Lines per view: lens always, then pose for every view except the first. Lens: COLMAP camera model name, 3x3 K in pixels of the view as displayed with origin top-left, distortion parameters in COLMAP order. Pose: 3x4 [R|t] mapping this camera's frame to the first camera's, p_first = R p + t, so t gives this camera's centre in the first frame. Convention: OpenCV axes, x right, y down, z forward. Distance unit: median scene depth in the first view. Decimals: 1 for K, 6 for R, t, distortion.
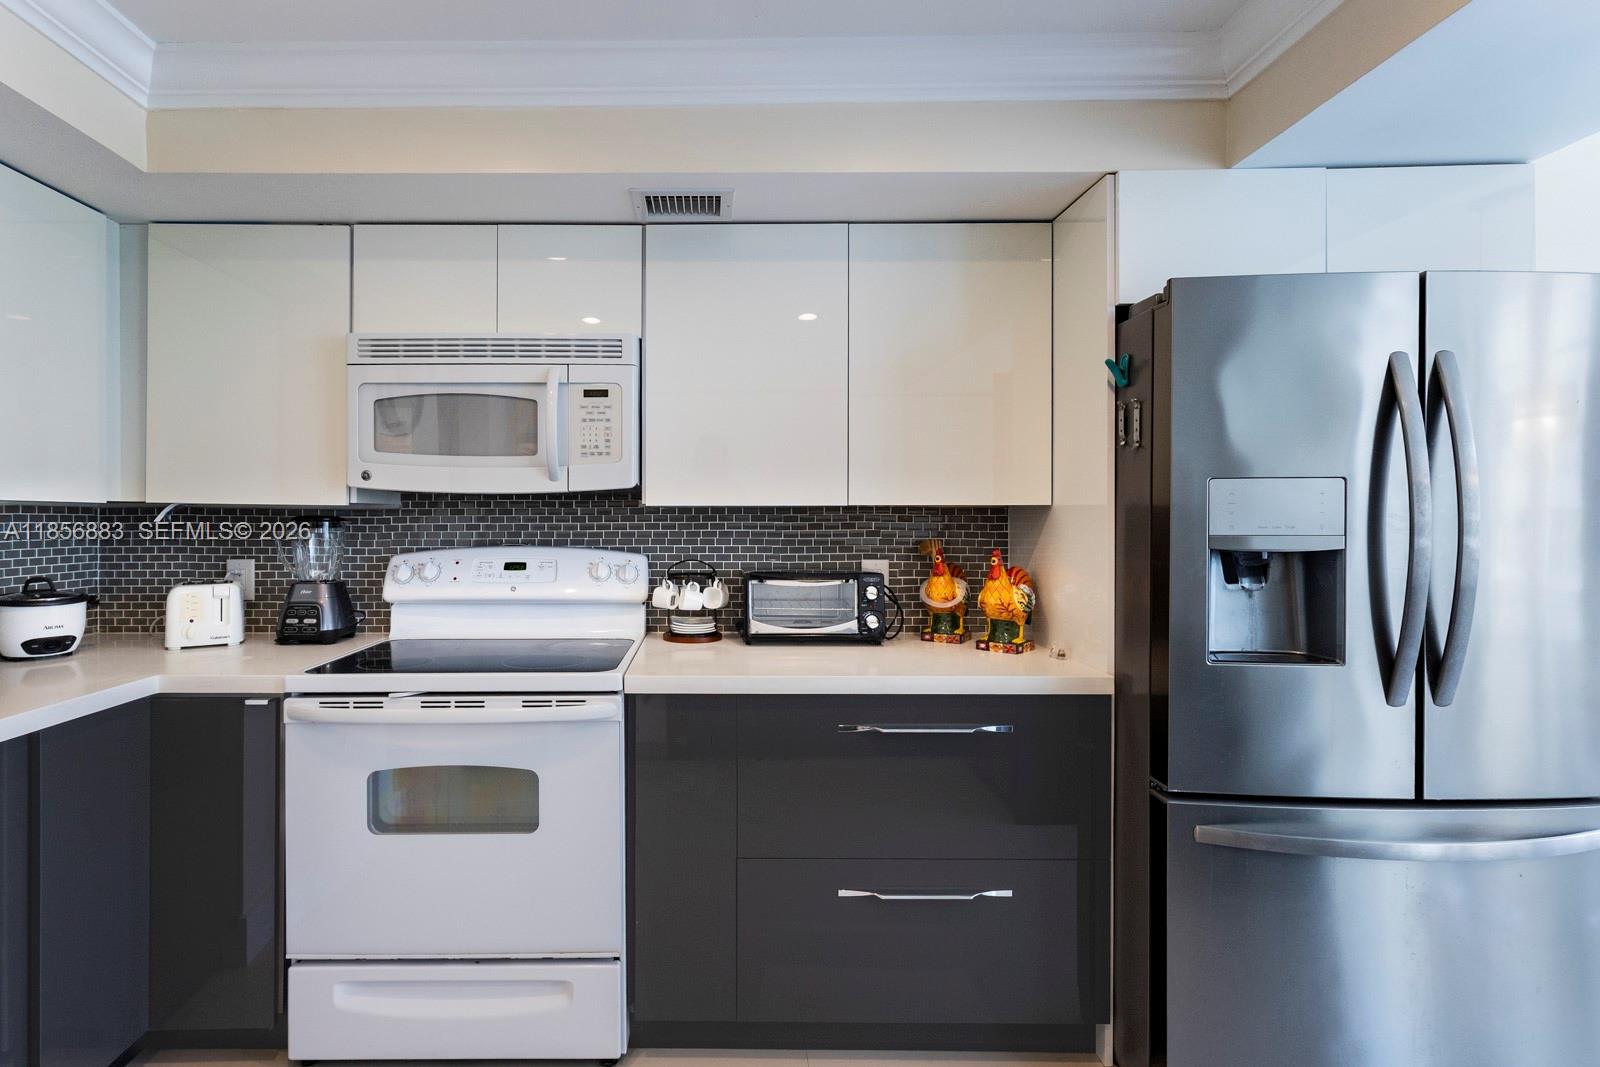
lens RADIAL K [[794.3, 0, 792.7], [0, 794.3, 522.4], [0, 0, 1]] dist [0.005035, 0.000584]
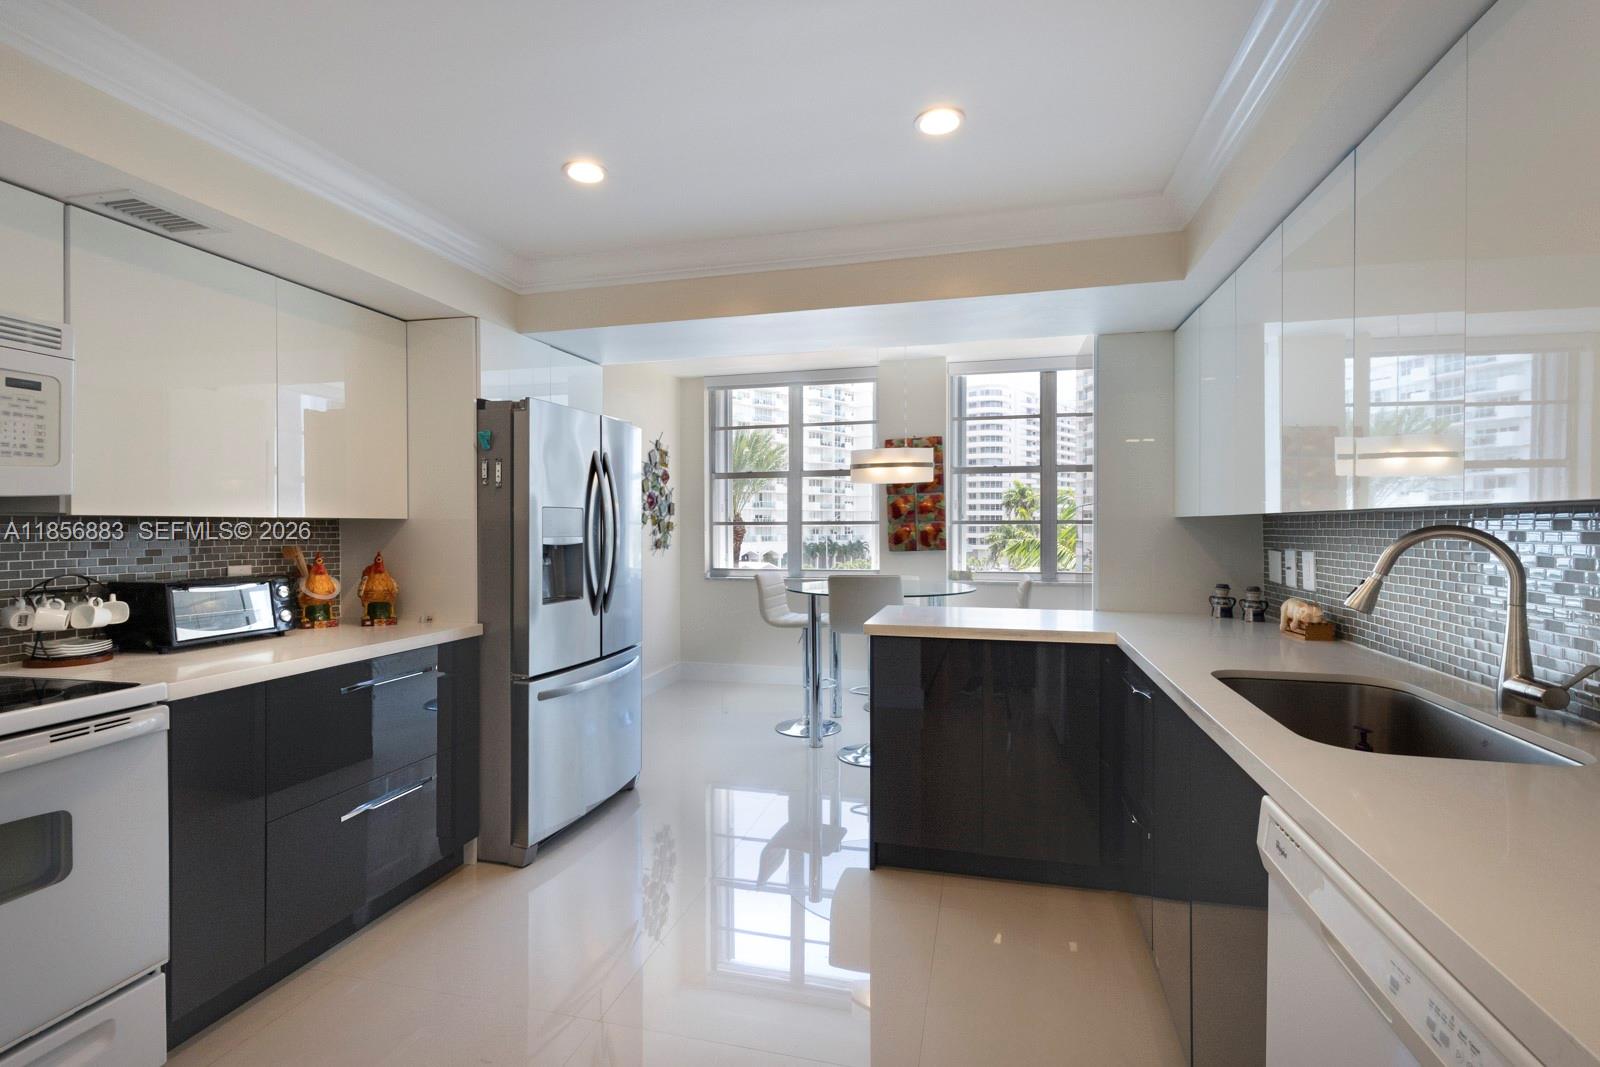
lens RADIAL K [[794.3, 0, 794.9], [0, 794.3, 522.5], [0, 0, 1]] dist [0.005035, 0.000584]
pose [[0.225662, 0.004816, 0.974194, -0.906007], [0.004521, 0.999972, -0.005991, -0.003414], [-0.974195, 0.005756, 0.225633, -0.009209]]
